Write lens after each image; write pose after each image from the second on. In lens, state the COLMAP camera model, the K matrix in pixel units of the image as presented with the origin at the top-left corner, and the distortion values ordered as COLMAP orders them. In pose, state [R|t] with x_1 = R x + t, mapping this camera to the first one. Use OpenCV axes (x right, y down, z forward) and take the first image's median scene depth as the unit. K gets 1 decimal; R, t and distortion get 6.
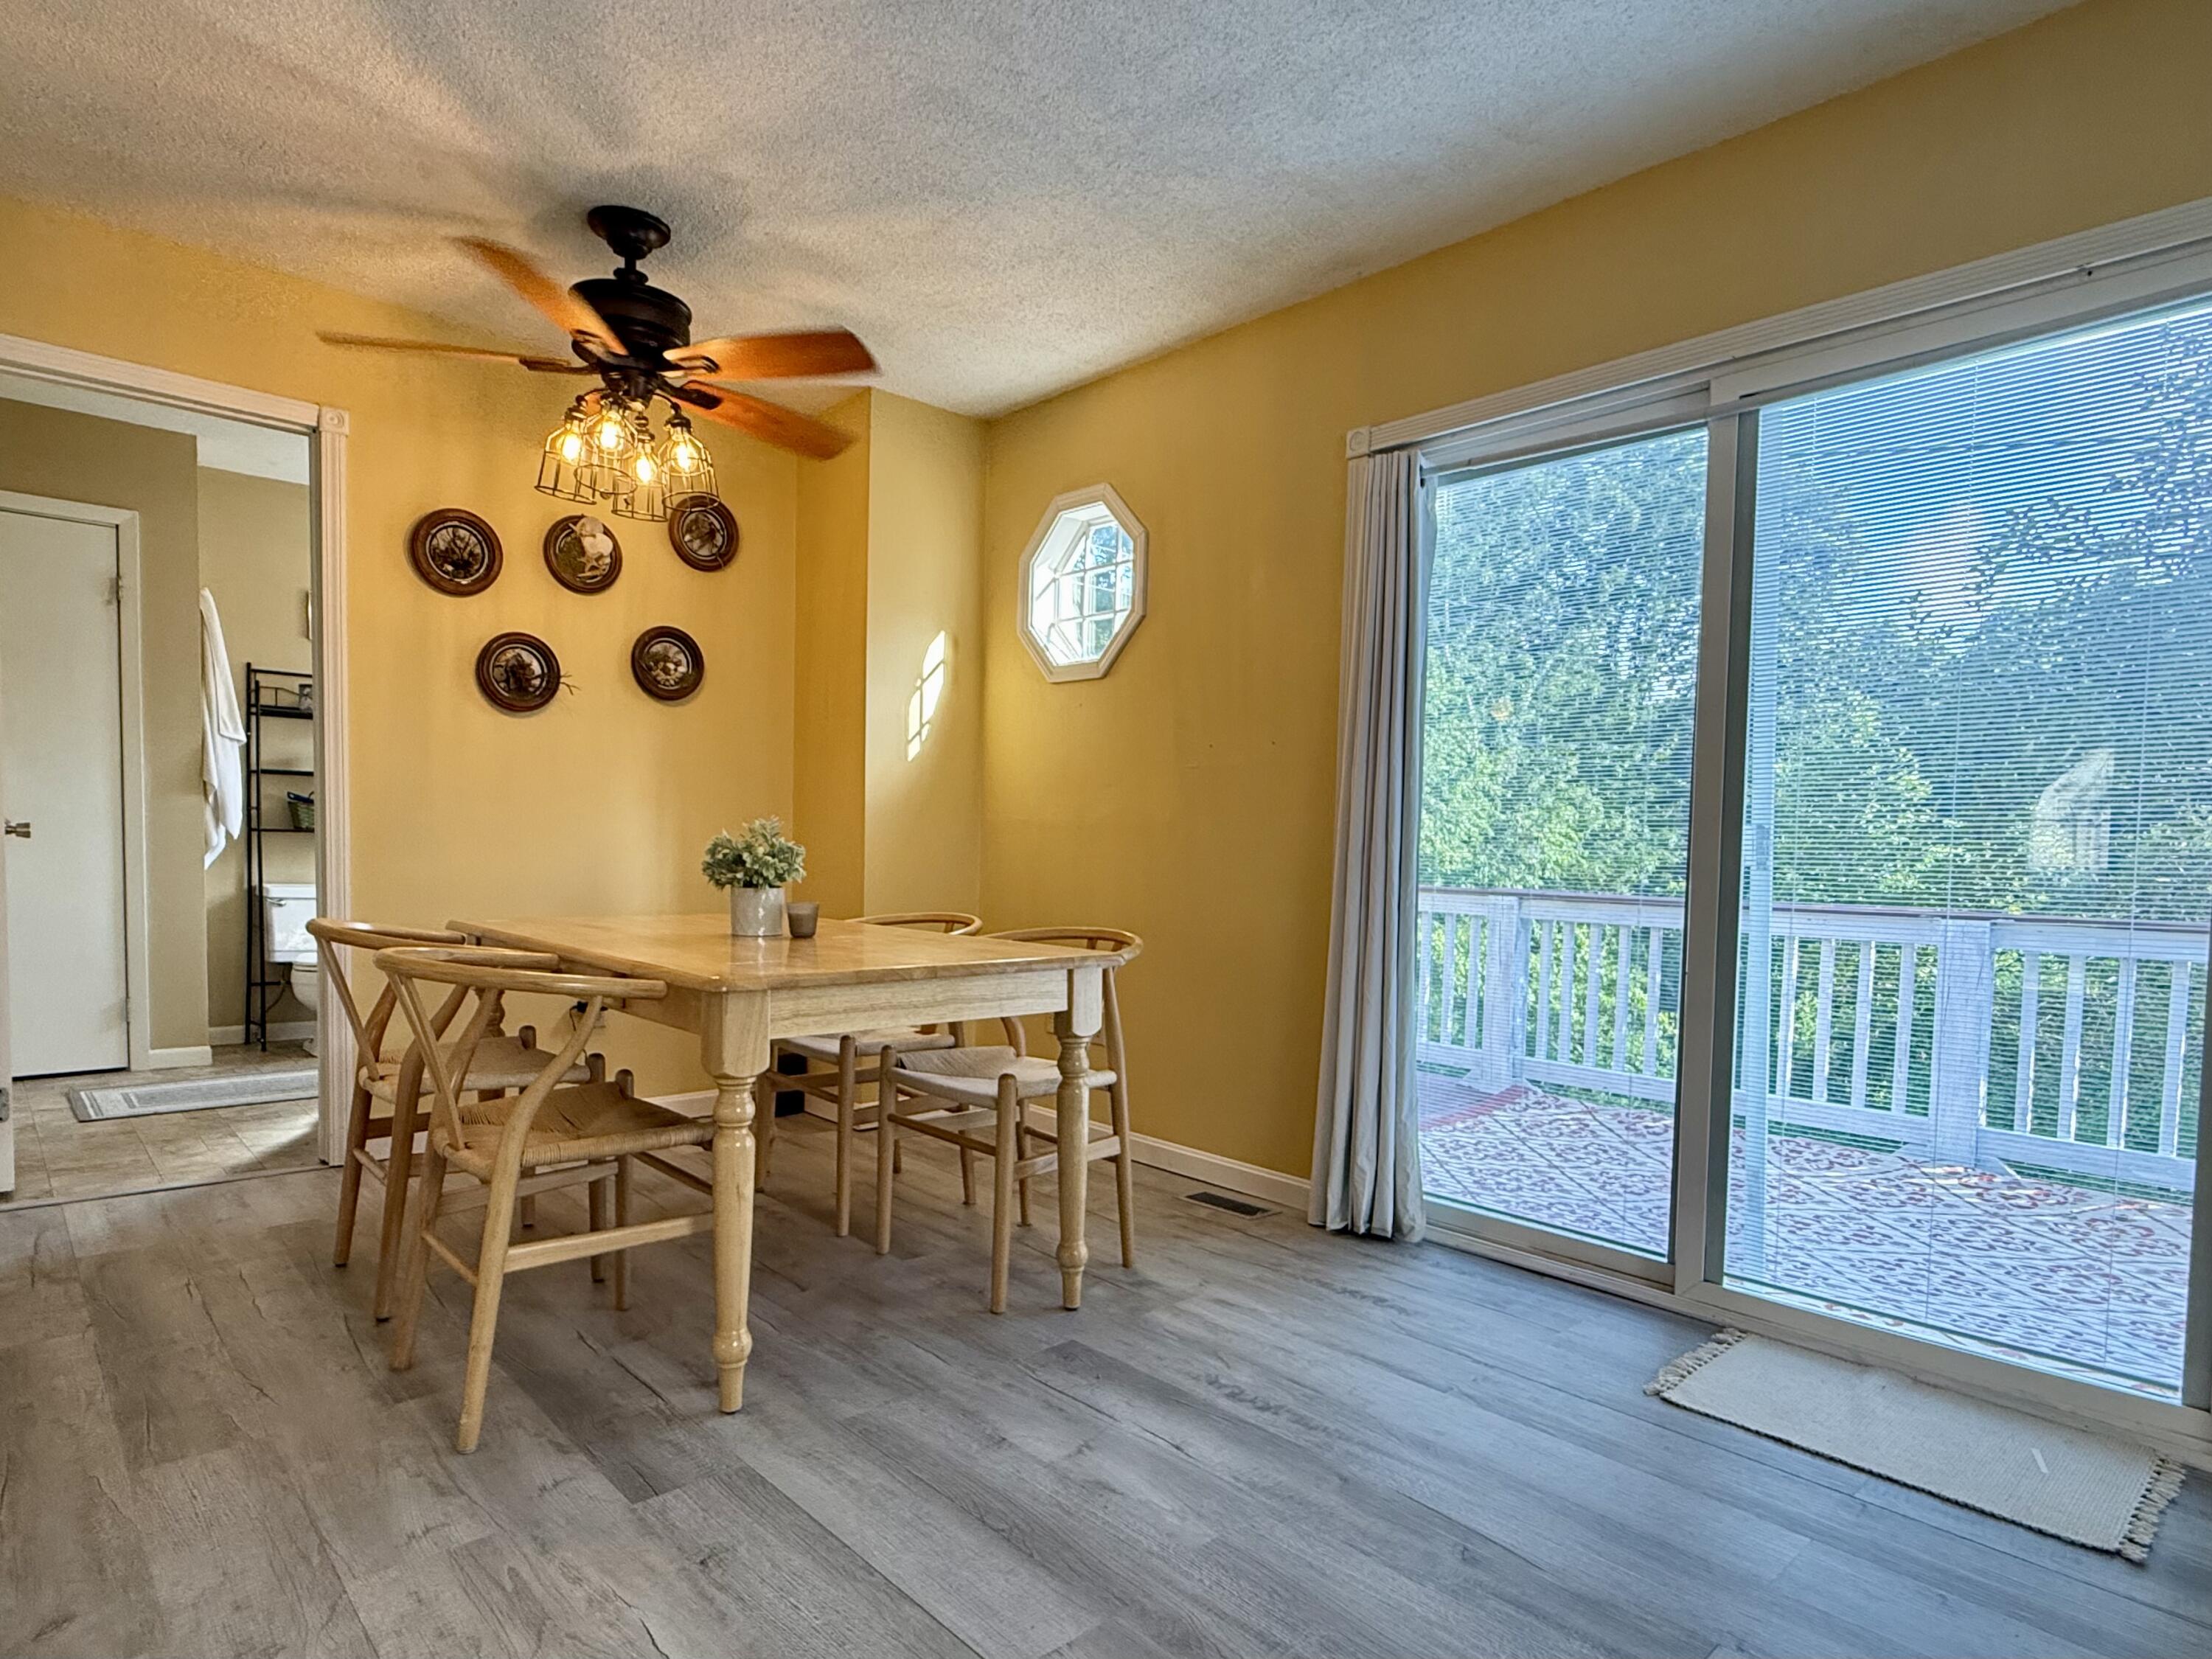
lens RADIAL K [[1242.9, 0, 1110.5], [0, 1242.9, 913.5], [0, 0, 1]] dist [-0.001358, 0.000297]
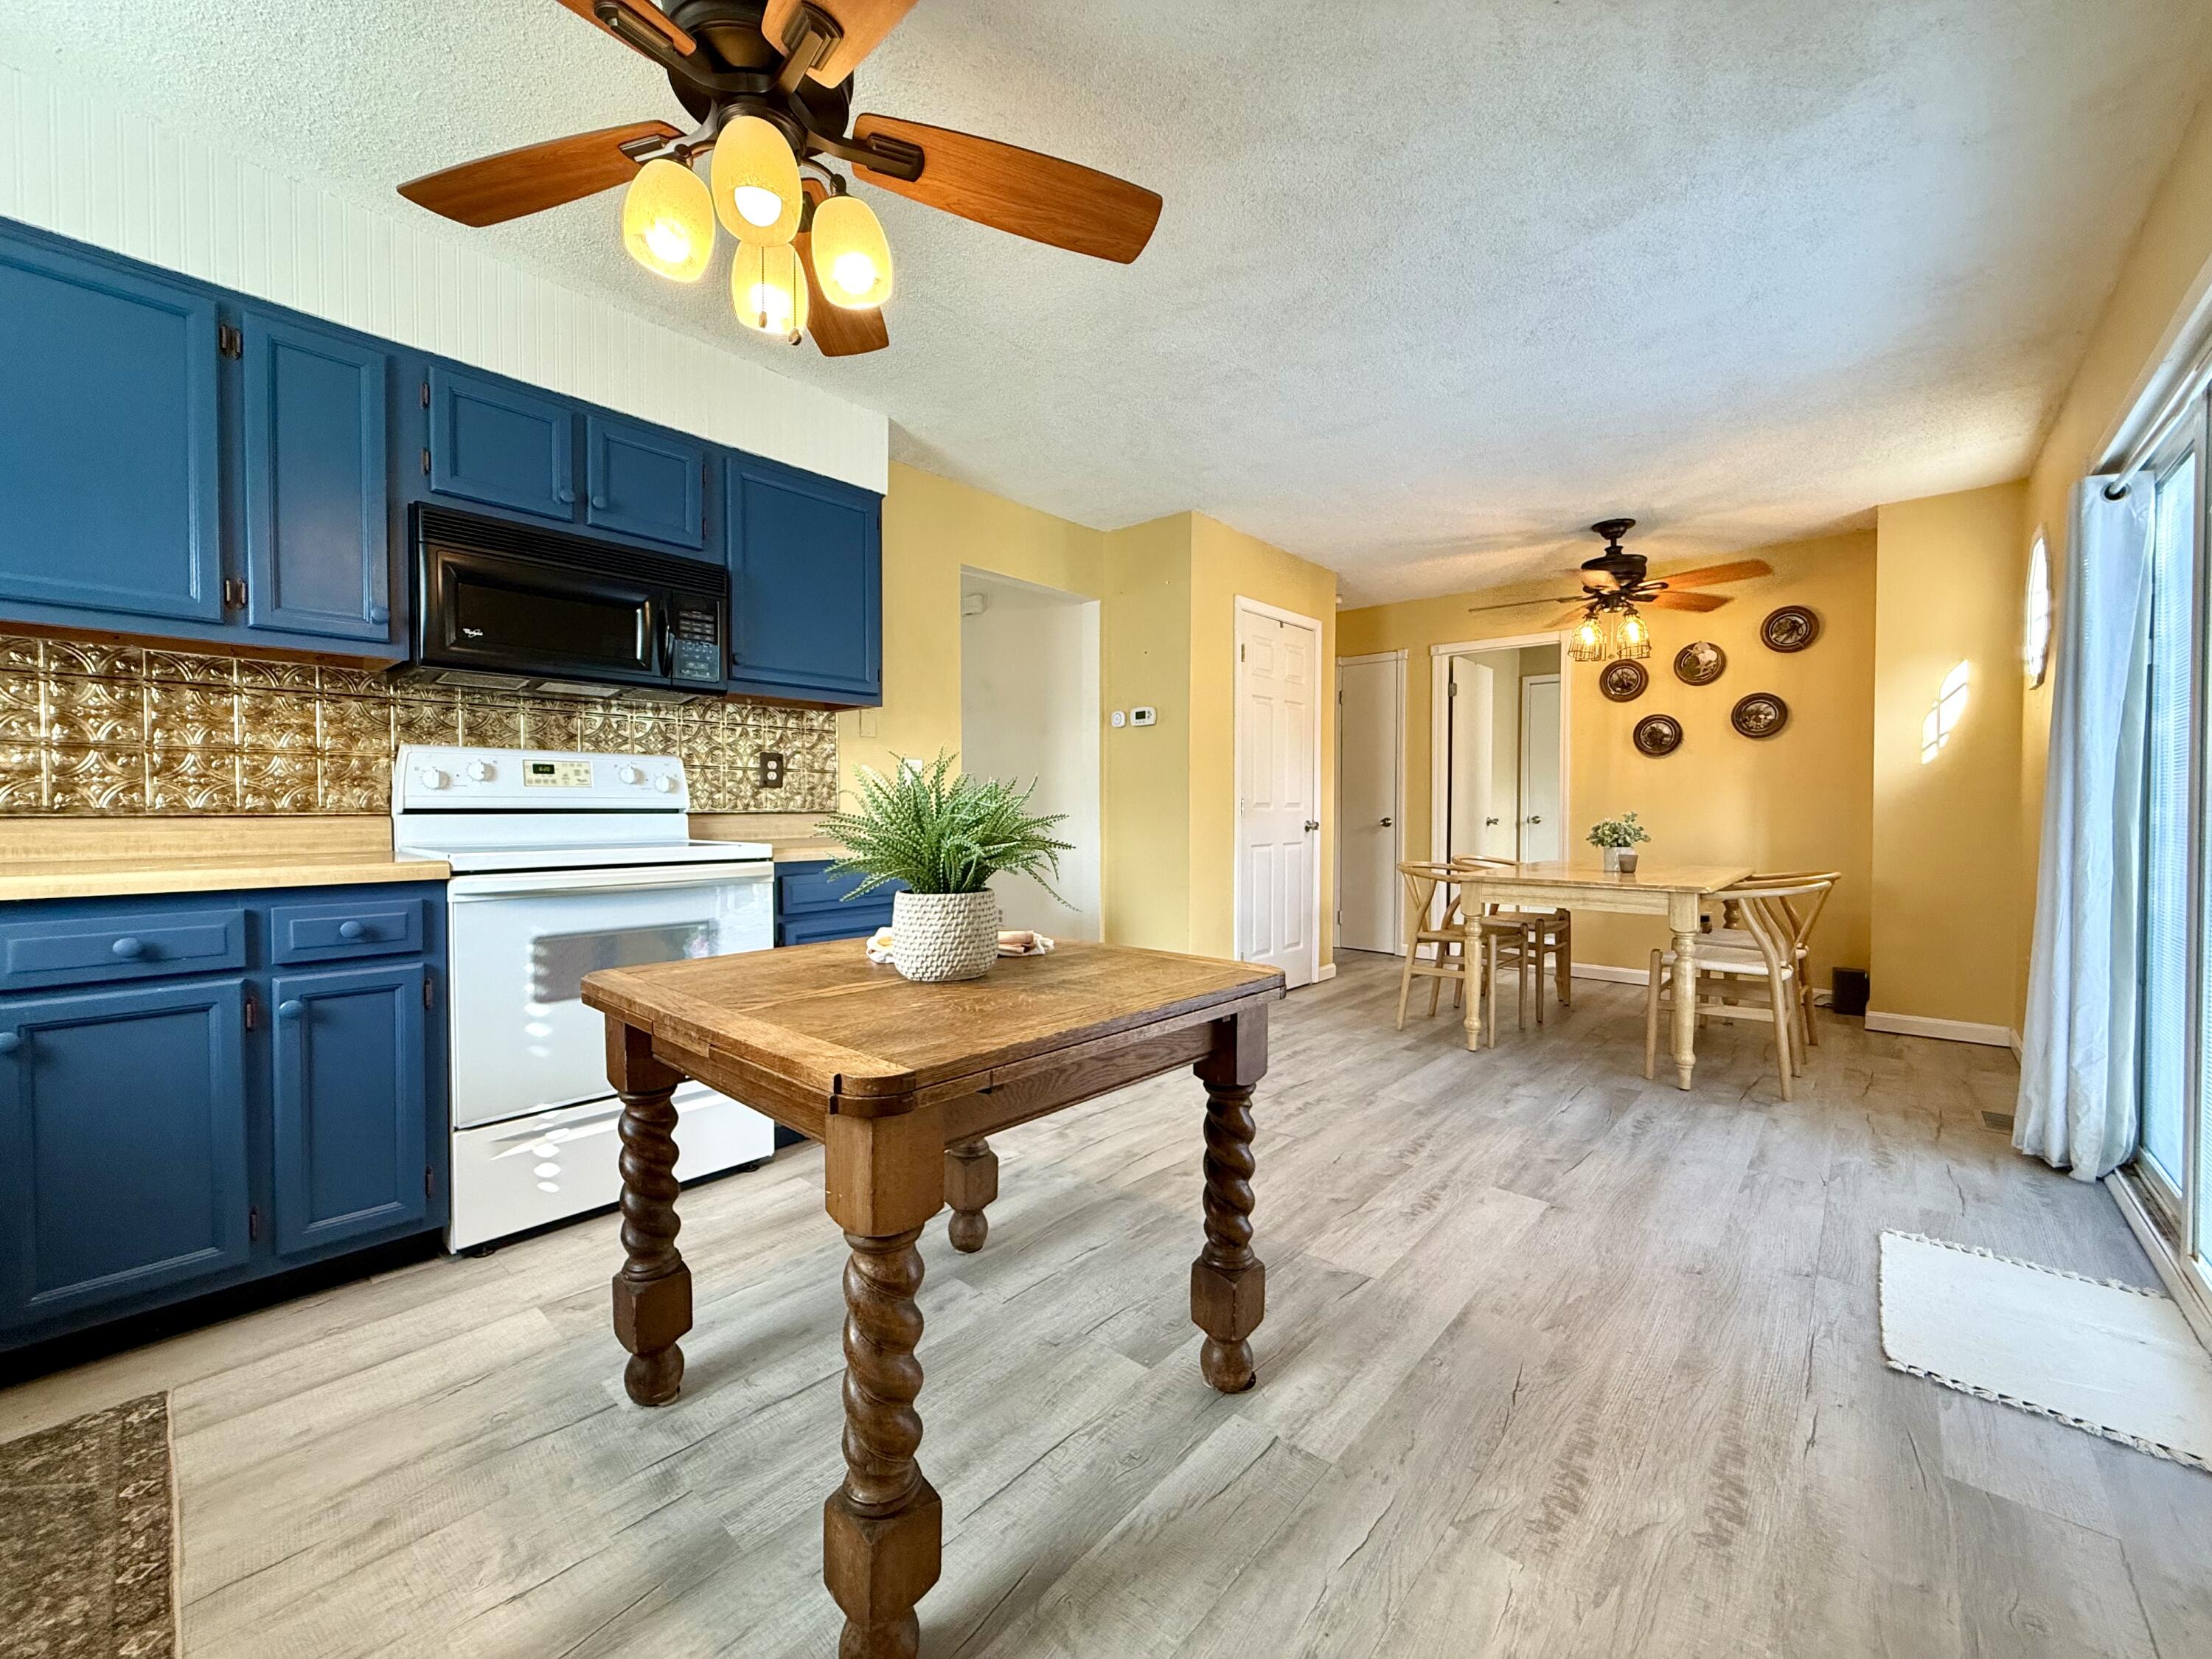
lens RADIAL K [[899.3, 0, 1106.0], [0, 899.3, 829.5], [0, 0, 1]] dist [0.010529, 0.000162]
pose [[0.119477, 0.002194, -0.992835, 0.950068], [-0.056928, 0.998367, -0.004644, 0.003946], [0.991204, 0.057075, 0.119407, 0.018110]]
